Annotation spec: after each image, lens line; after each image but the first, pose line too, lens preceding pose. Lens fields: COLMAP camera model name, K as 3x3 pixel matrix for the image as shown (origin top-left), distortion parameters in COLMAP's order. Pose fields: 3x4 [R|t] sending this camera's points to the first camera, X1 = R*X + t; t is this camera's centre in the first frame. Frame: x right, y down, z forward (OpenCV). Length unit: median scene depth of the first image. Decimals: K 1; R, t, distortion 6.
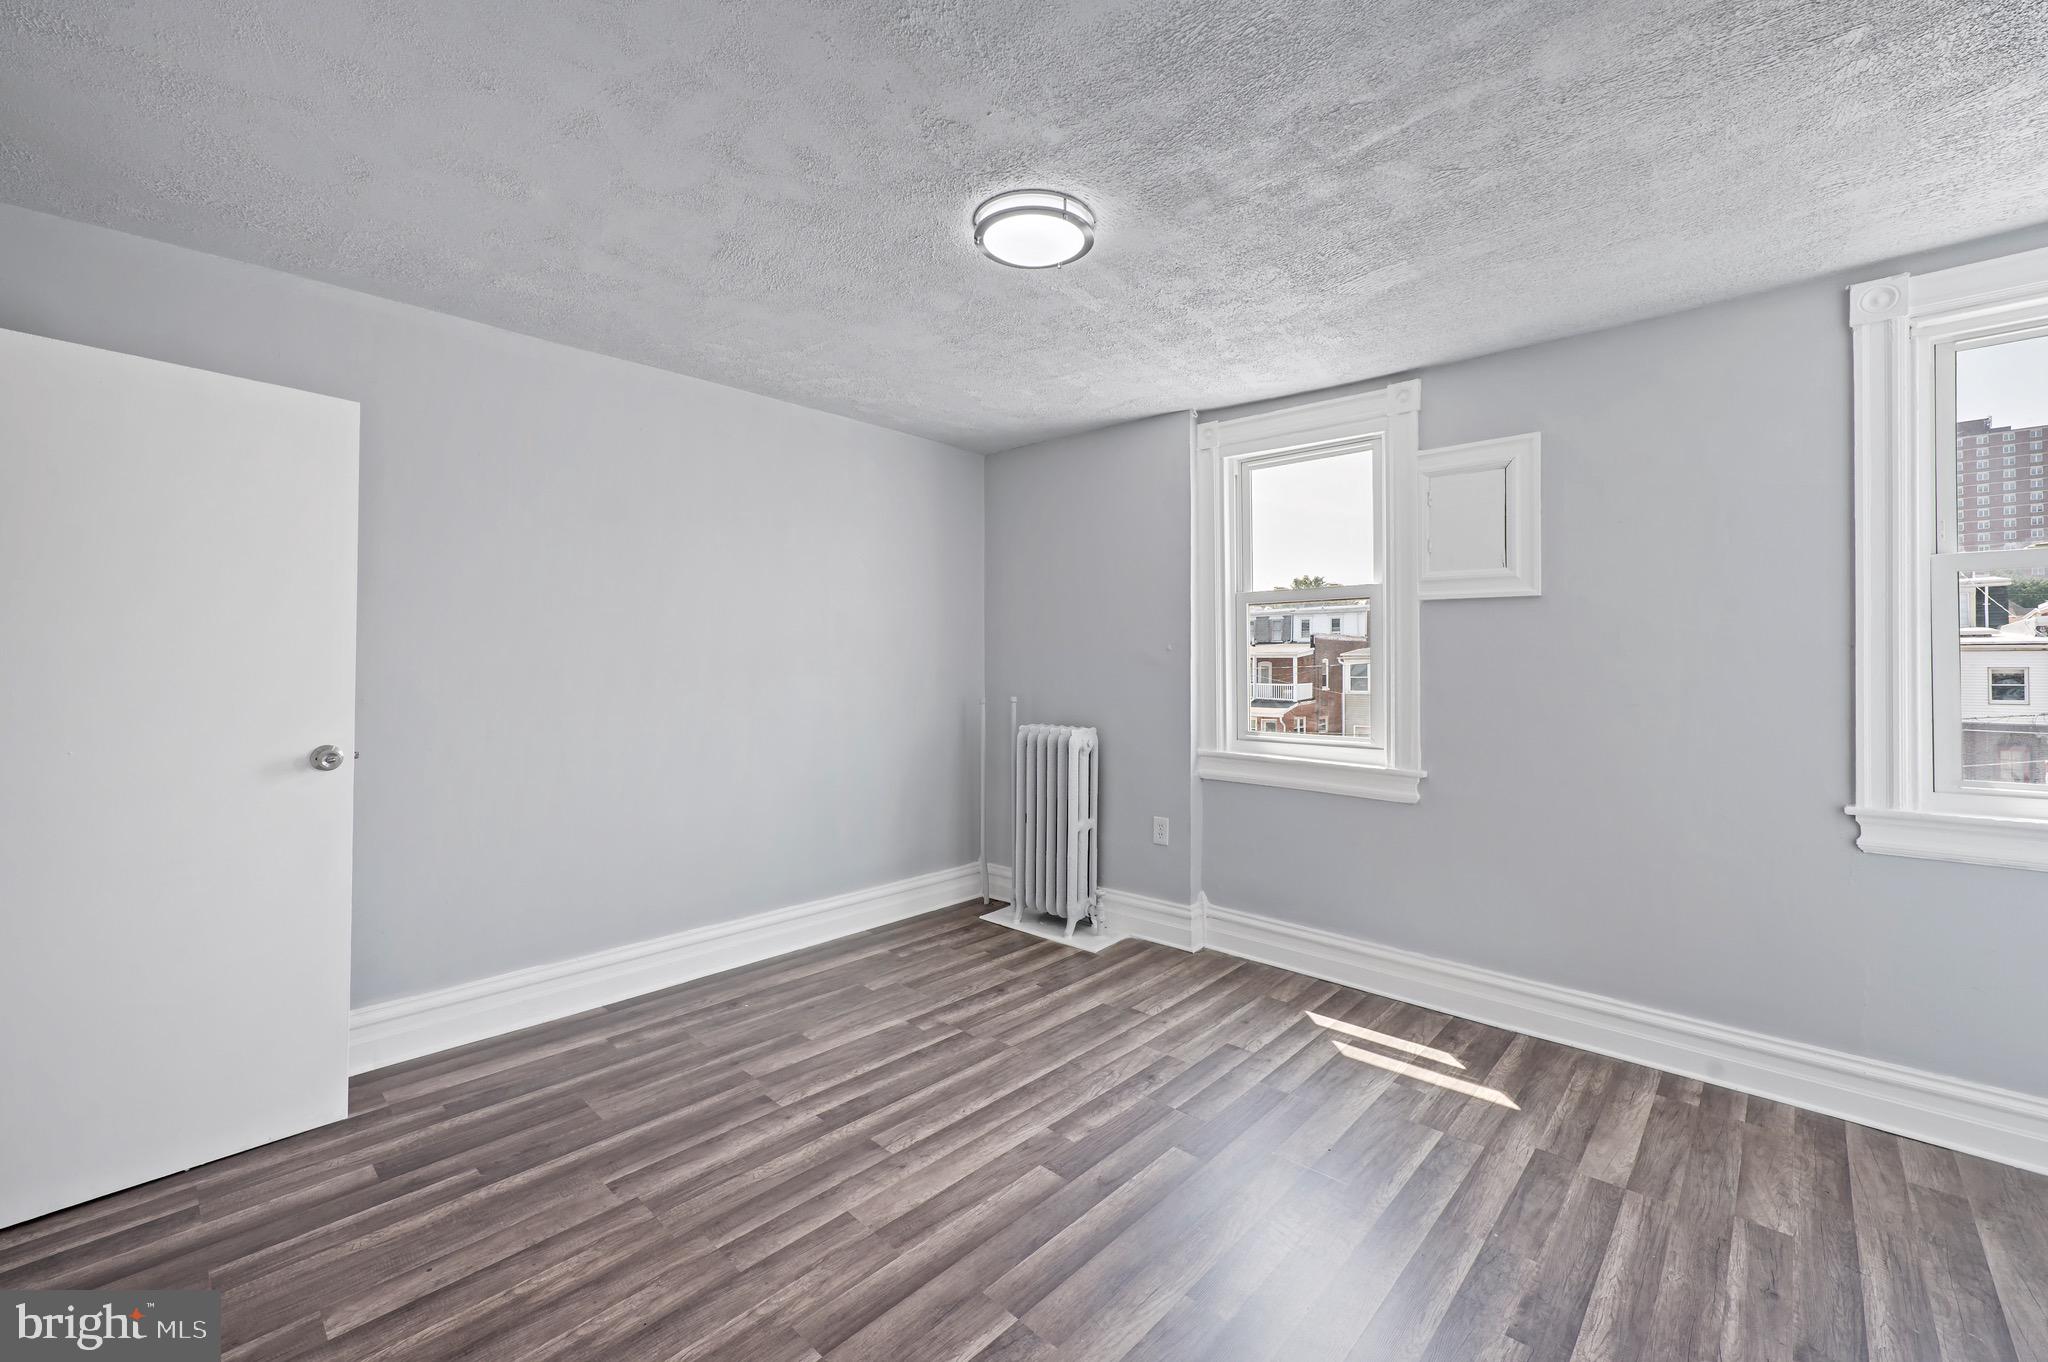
lens RADIAL K [[829.1, 0, 1025.3], [0, 829.1, 665.1], [0, 0, 1]] dist [0.001254, 0.000111]
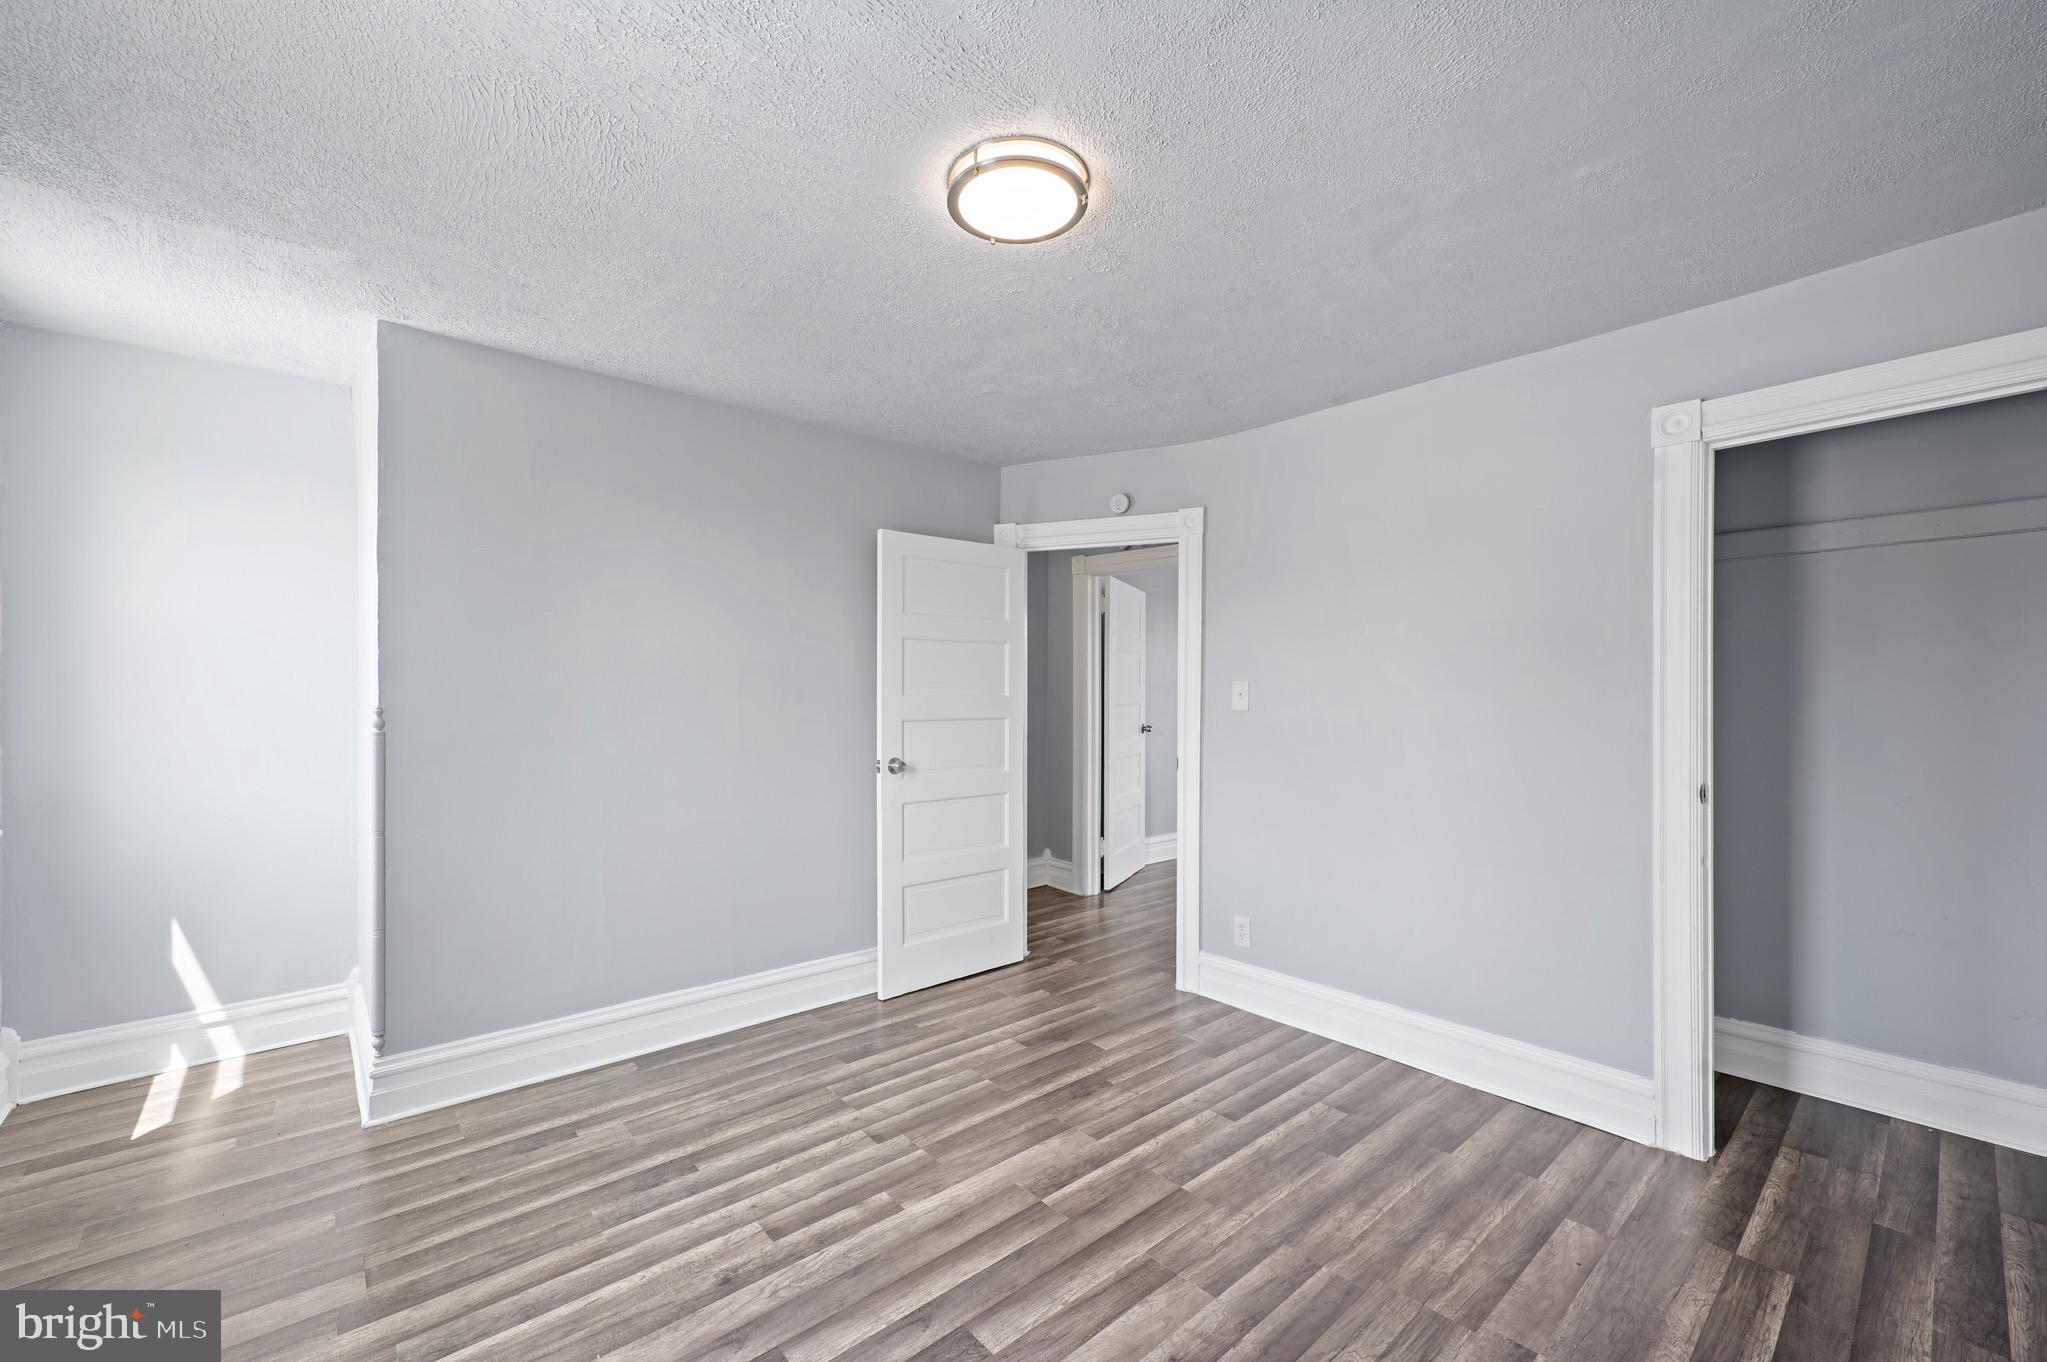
lens RADIAL K [[828.7, 0, 1024.4], [0, 828.7, 686.4], [0, 0, 1]] dist [0.001254, 0.000111]
pose [[-0.994352, -0.007931, 0.105833, -0.097587], [-0.008822, 0.999929, -0.007952, -0.011343], [-0.105762, -0.008841, -0.994352, 1.978481]]
